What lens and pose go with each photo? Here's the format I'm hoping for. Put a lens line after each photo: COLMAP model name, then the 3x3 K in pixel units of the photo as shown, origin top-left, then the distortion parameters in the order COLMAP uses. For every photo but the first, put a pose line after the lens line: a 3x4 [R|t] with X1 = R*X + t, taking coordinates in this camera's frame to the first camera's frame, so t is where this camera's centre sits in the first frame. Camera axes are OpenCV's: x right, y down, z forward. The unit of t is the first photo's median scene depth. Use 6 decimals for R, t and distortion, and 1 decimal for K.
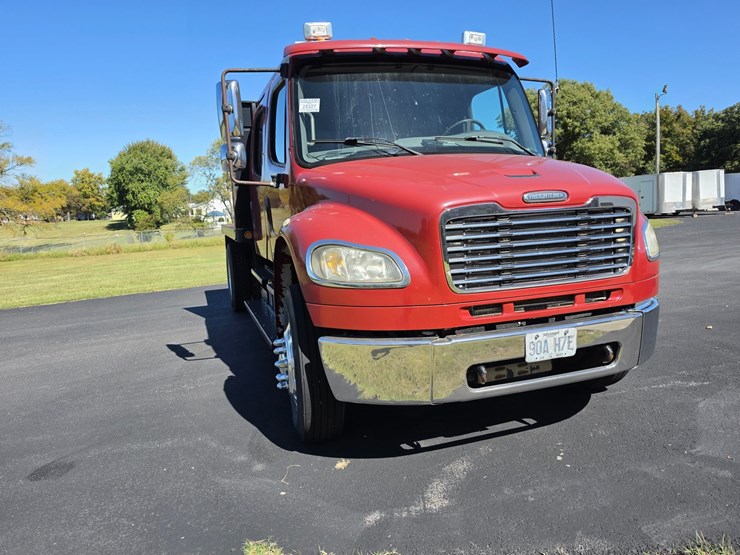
lens RADIAL K [[519.6, 0, 373.7], [0, 519.6, 276.4], [0, 0, 1]] dist [0.085331, -0.104381]
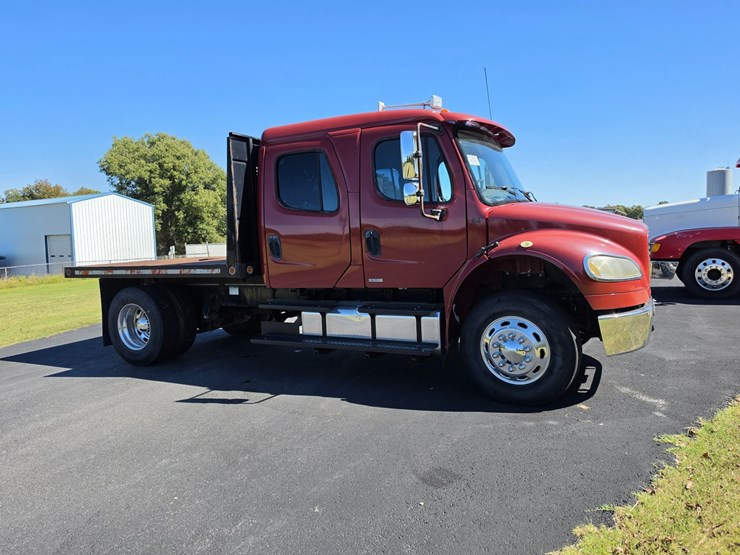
lens RADIAL K [[514.6, 0, 370.6], [0, 514.6, 279.2], [0, 0, 1]] dist [0.081803, -0.110331]
pose [[0.721753, -0.042737, 0.690830, -1.223887], [0.103323, 0.993561, -0.046483, 0.008565], [-0.684395, 0.104928, 0.721522, 0.260788]]
